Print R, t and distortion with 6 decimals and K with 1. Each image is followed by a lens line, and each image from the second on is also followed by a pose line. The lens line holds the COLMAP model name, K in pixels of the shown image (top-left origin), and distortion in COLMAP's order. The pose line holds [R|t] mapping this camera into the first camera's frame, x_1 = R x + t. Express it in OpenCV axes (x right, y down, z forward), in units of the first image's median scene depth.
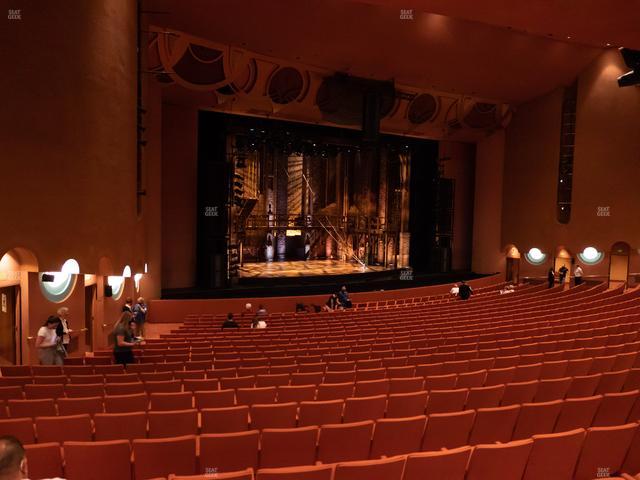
lens RADIAL K [[495.7, 0, 320.6], [0, 495.7, 241.3], [0, 0, 1]] dist [-0.022430, 0.017700]
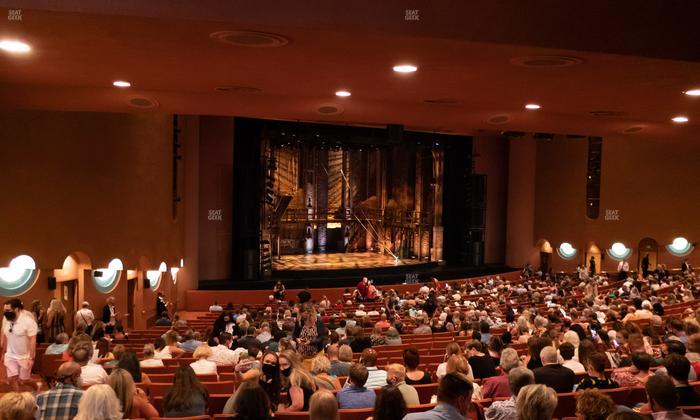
lens RADIAL K [[544.8, 0, 354.7], [0, 544.8, 214.4], [0, 0, 1]] dist [-0.005618, -0.001055]
pose [[0.997659, 0.001843, -0.068354, 0.076296], [-0.003298, 0.999770, -0.021184, -0.018914], [0.068299, 0.021359, 0.997436, -0.135137]]
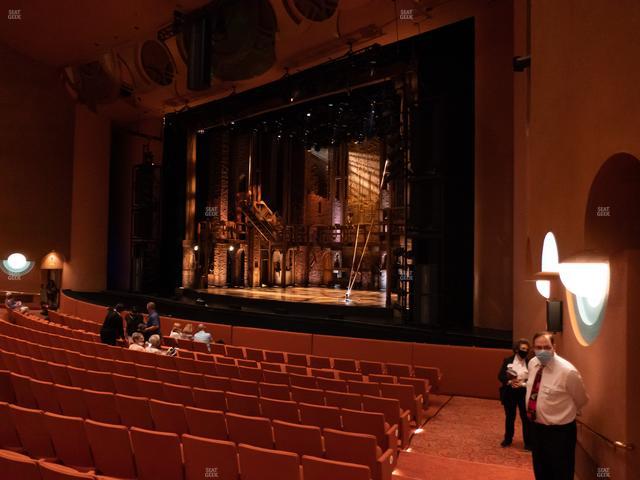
lens RADIAL K [[495.7, 0, 321.5], [0, 495.7, 238.6], [0, 0, 1]] dist [-0.022430, 0.017700]
pose [[0.279965, -0.054216, -0.958478, 0.615316], [-0.069240, 0.994664, -0.076487, 0.028142], [0.957510, 0.087778, 0.274717, 0.797831]]
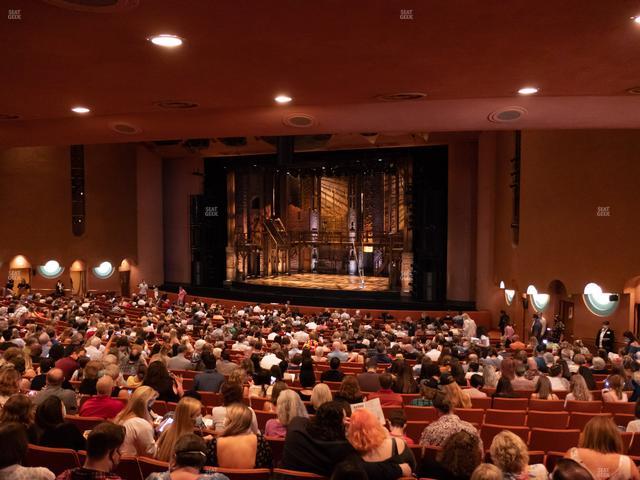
lens RADIAL K [[495.7, 0, 319.4], [0, 495.7, 239.1], [0, 0, 1]] dist [-0.022430, 0.017700]
pose [[0.567721, 0.017498, -0.823035, 0.830055], [-0.040912, 0.999138, -0.006978, -0.029891], [0.822204, 0.037634, 0.567948, 0.363779]]
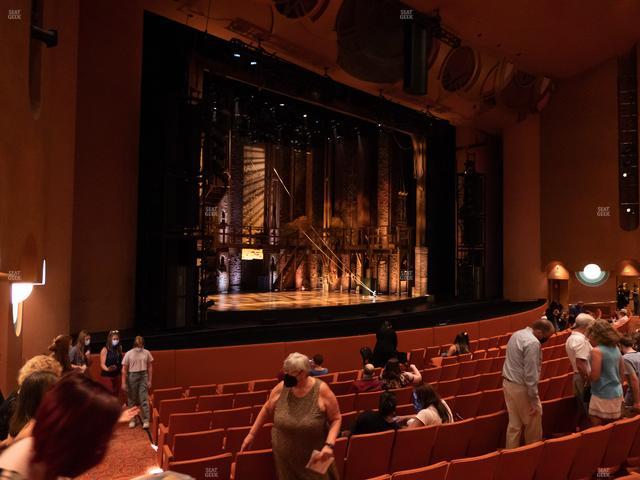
lens RADIAL K [[495.7, 0, 319.4], [0, 495.7, 240.1], [0, 0, 1]] dist [-0.022430, 0.017700]
pose [[0.978410, -0.001745, 0.206666, -0.126980], [0.022818, 0.994763, -0.099627, 0.041478], [-0.205410, 0.102192, 0.973326, 0.331328]]
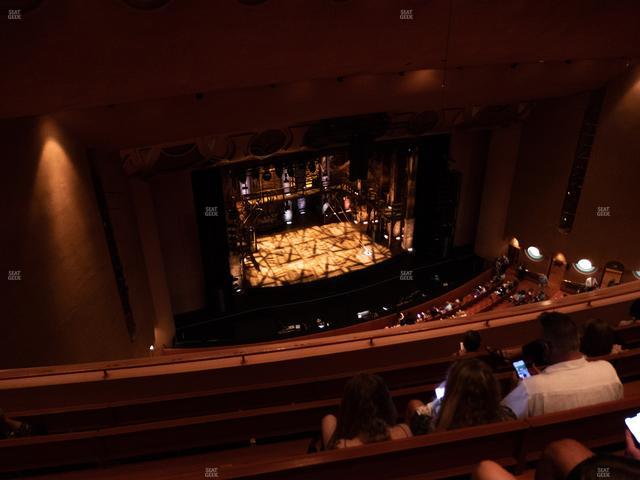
lens RADIAL K [[495.7, 0, 322.2], [0, 495.7, 241.5], [0, 0, 1]] dist [-0.022430, 0.017700]
pose [[0.988176, 0.039730, -0.148086, 0.147339], [0.024322, 0.912996, 0.407243, -0.405141], [0.151381, -0.406030, 0.901235, 0.021240]]
